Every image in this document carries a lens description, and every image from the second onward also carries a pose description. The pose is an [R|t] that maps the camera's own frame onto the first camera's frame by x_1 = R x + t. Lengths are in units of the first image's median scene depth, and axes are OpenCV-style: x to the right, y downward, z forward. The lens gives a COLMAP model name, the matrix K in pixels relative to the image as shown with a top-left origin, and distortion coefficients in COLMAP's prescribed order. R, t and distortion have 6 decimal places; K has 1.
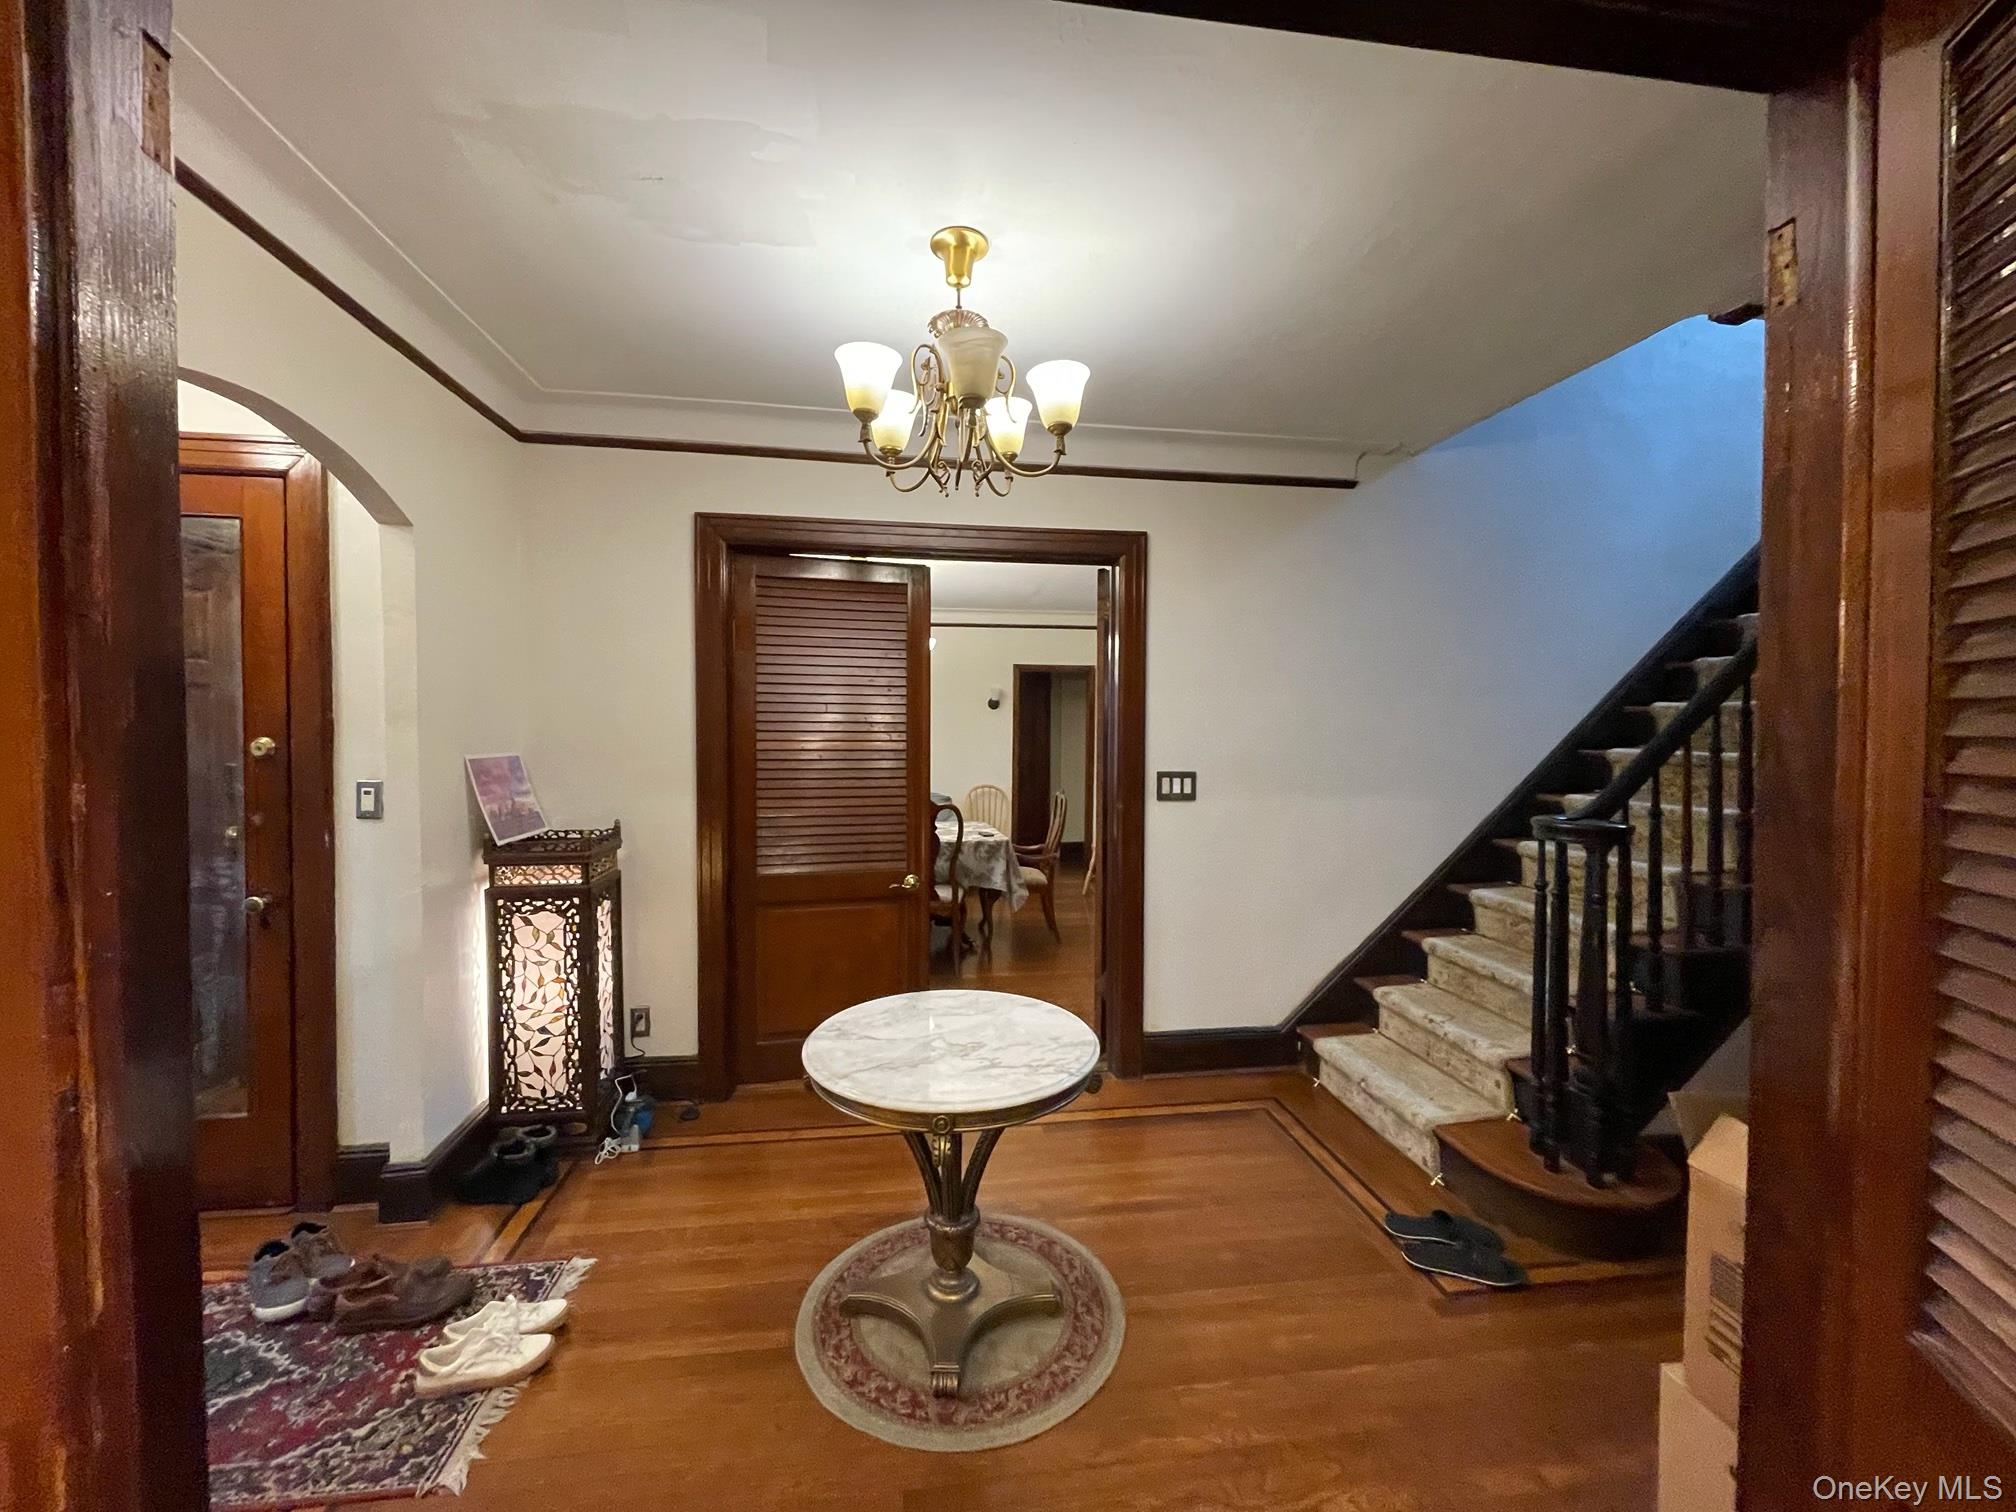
lens RADIAL K [[815.5, 0, 1011.4], [0, 815.5, 752.5], [0, 0, 1]] dist [0.003035, -0.000200]
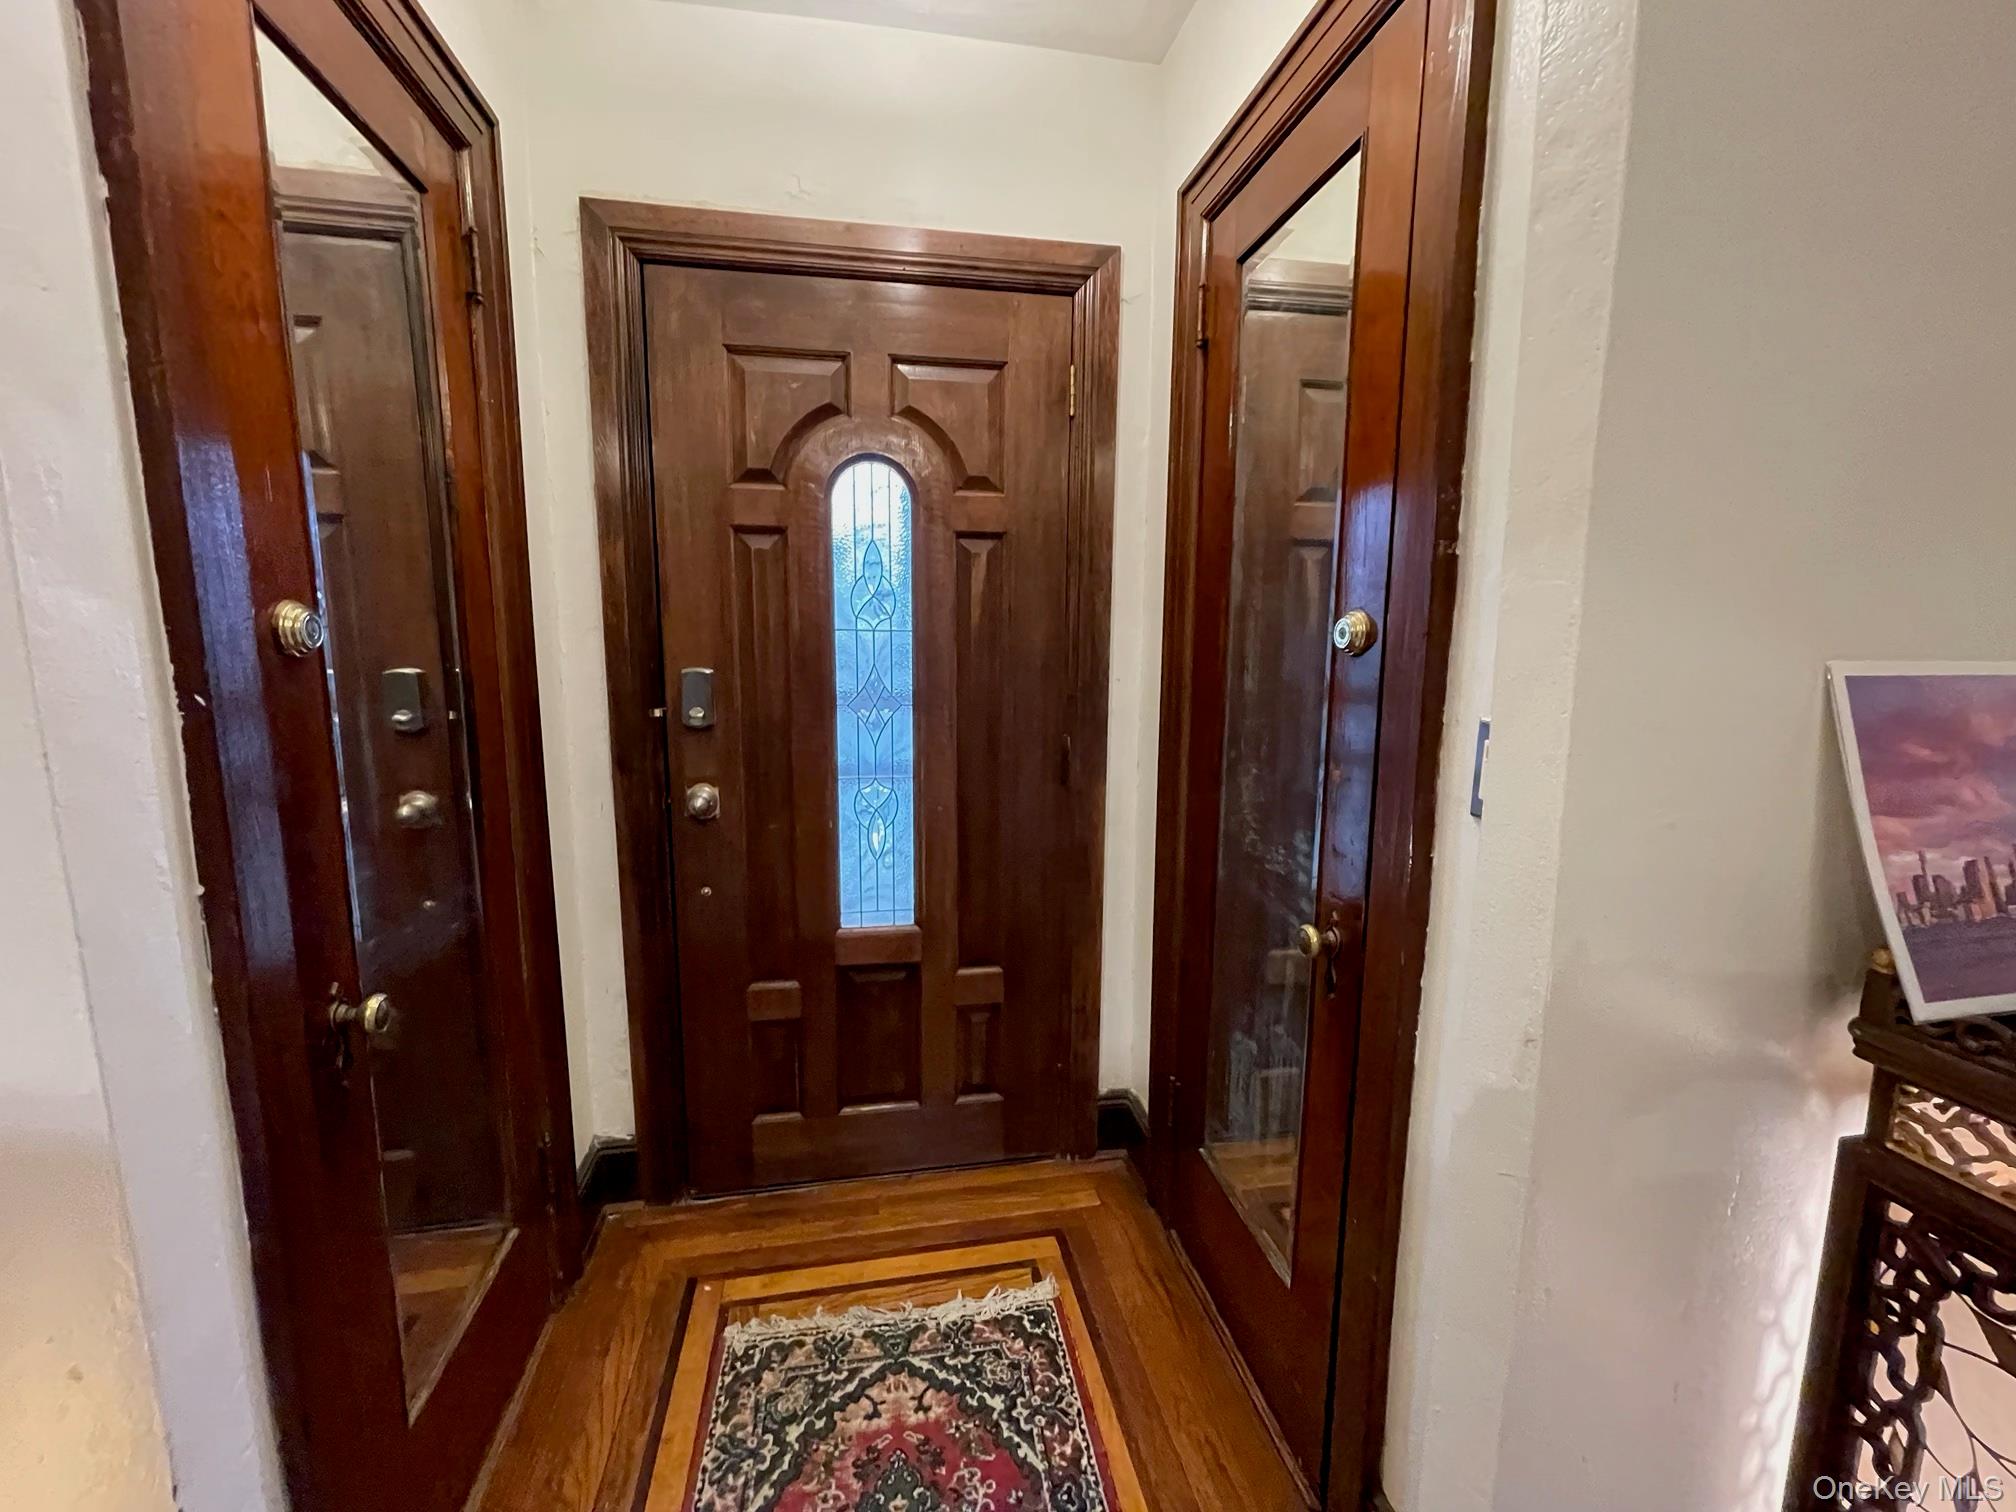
lens RADIAL K [[815.5, 0, 1008.0], [0, 815.5, 751.3], [0, 0, 1]] dist [0.003035, -0.000200]
pose [[0.054818, 0.140555, -0.988554, -0.393864], [-0.031527, 0.989793, 0.138983, 0.003358], [0.997998, 0.023548, 0.058690, 0.684278]]
